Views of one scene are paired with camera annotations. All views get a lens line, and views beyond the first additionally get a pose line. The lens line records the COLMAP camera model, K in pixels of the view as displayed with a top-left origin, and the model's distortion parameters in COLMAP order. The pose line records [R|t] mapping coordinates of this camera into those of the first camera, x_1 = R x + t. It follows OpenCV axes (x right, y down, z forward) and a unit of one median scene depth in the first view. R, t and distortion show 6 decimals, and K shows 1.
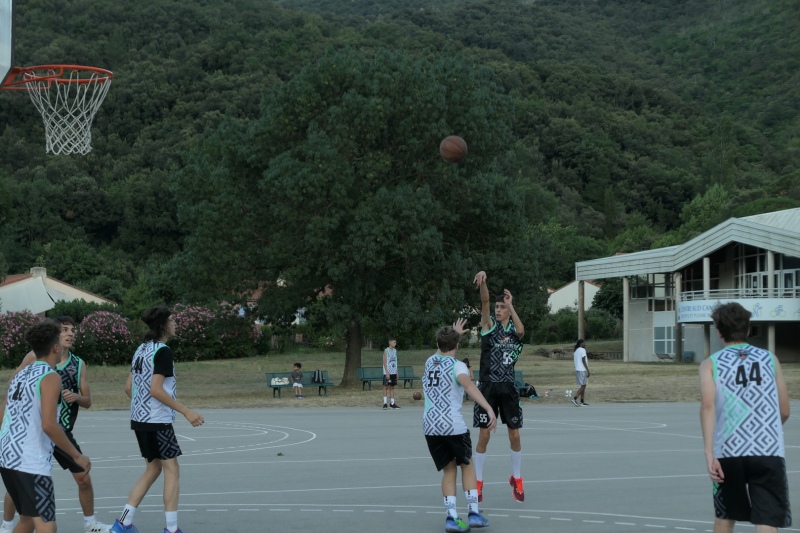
lens RADIAL K [[1483.2, 0, 391.3], [0, 1483.2, 266.0], [0, 0, 1]] dist [0.010544, 0.000000]
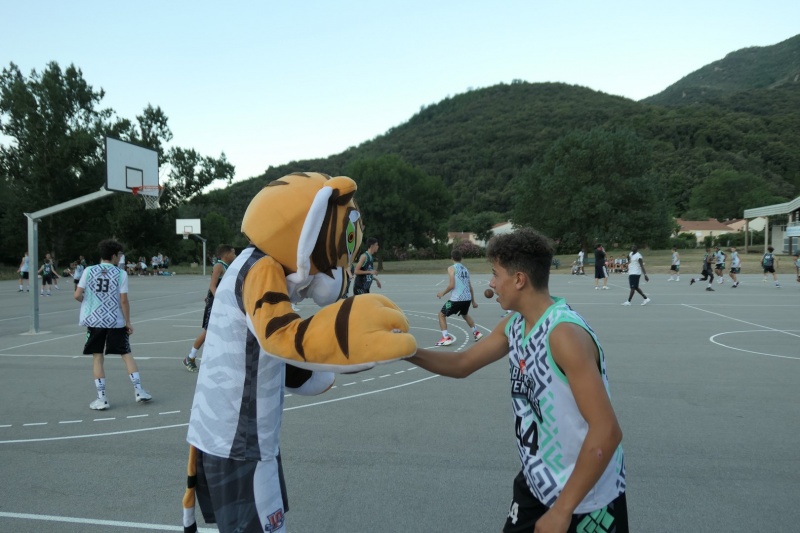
lens RADIAL K [[570.4, 0, 402.6], [0, 570.4, 267.3], [0, 0, 1]] dist [-0.024105, 0.013070]
pose [[0.881900, 0.008753, -0.471356, 0.029371], [0.032775, 0.996270, 0.079822, -0.000673], [0.470297, -0.085844, 0.878323, 0.001086]]
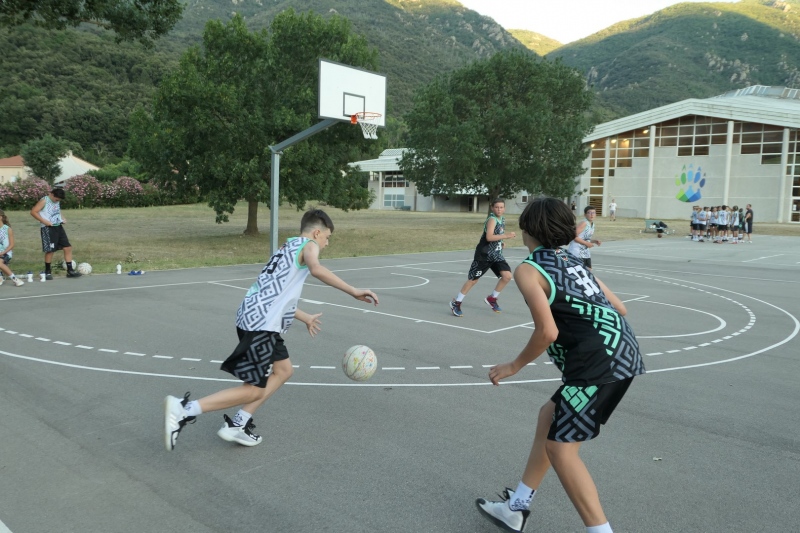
lens RADIAL K [[624.2, 0, 404.5], [0, 624.2, 266.9], [0, 0, 1]] dist [-0.006548, -0.014355]
pose [[0.872894, -0.026014, 0.487217, -0.100940], [-0.052094, 0.987901, 0.146077, 0.003840], [-0.485122, -0.152891, 0.860977, 0.060234]]
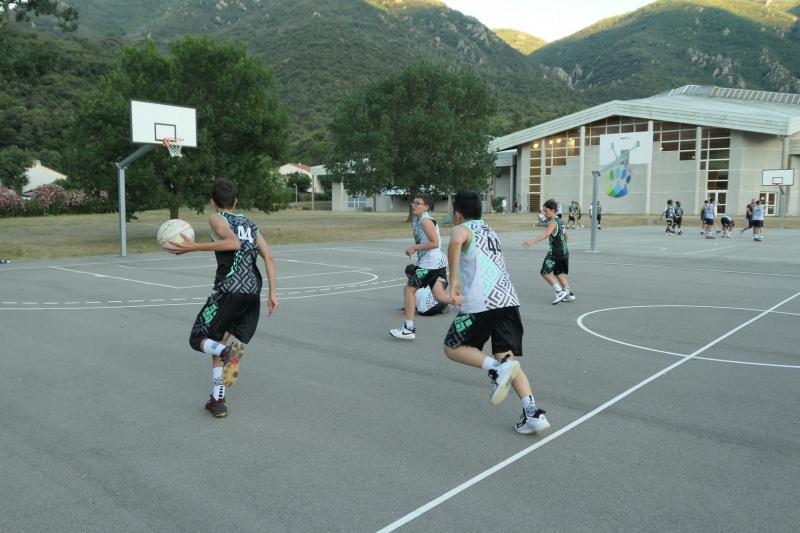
lens RADIAL K [[624.2, 0, 403.5], [0, 624.2, 265.2], [0, 0, 1]] dist [-0.006548, -0.014355]
pose [[0.866577, -0.044201, 0.497081, -0.092860], [-0.030883, 0.989411, 0.141819, 0.002595], [-0.498086, -0.138248, 0.856036, 0.039707]]
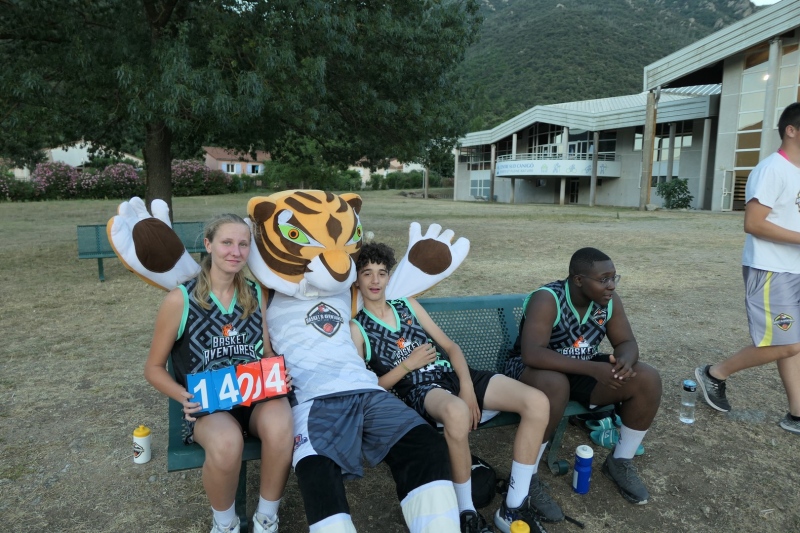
lens RADIAL K [[570.4, 0, 401.7], [0, 570.4, 267.4], [0, 0, 1]] dist [-0.024105, 0.013070]
pose [[0.992966, 0.000575, 0.118399, 0.008984], [-0.022674, 0.982404, 0.185387, 0.007929], [-0.116209, -0.186768, 0.975507, 0.140358]]
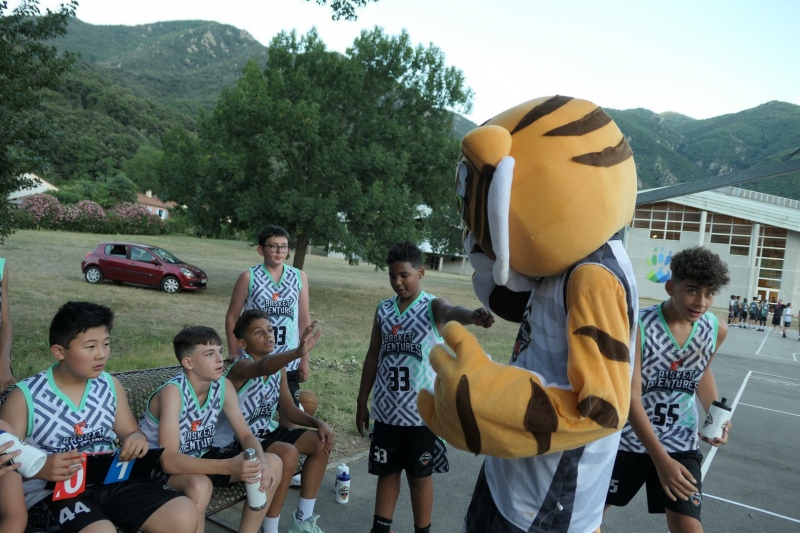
lens RADIAL K [[570.4, 0, 402.4], [0, 570.4, 264.8], [0, 0, 1]] dist [-0.024105, 0.013070]
pose [[0.794935, 0.092420, 0.599614, -0.109142], [-0.152973, 0.986930, 0.050685, 0.005473], [-0.587093, -0.132016, 0.798682, 0.092702]]
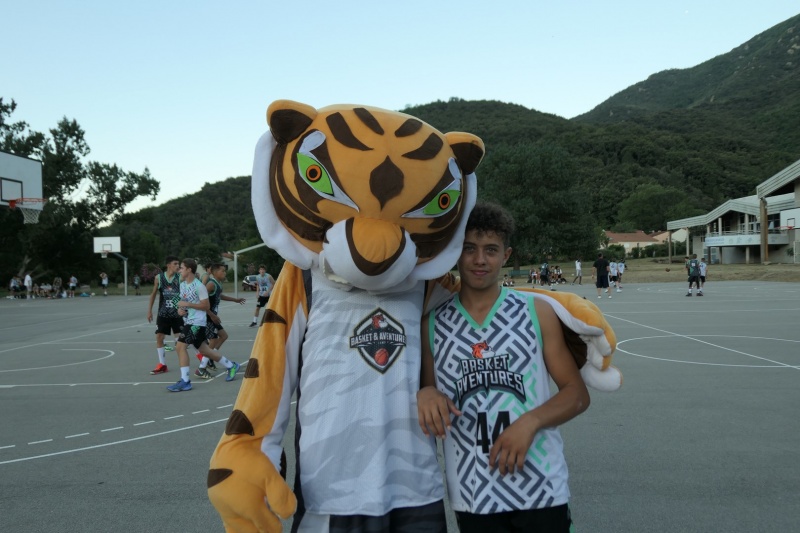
lens RADIAL K [[570.4, 0, 401.5], [0, 570.4, 268.8], [0, 0, 1]] dist [-0.024105, 0.013070]
pose [[0.923933, -0.019833, -0.382039, 0.031088], [0.045583, 0.997248, 0.058468, -0.000251], [0.379828, -0.071435, 0.922295, 0.003351]]
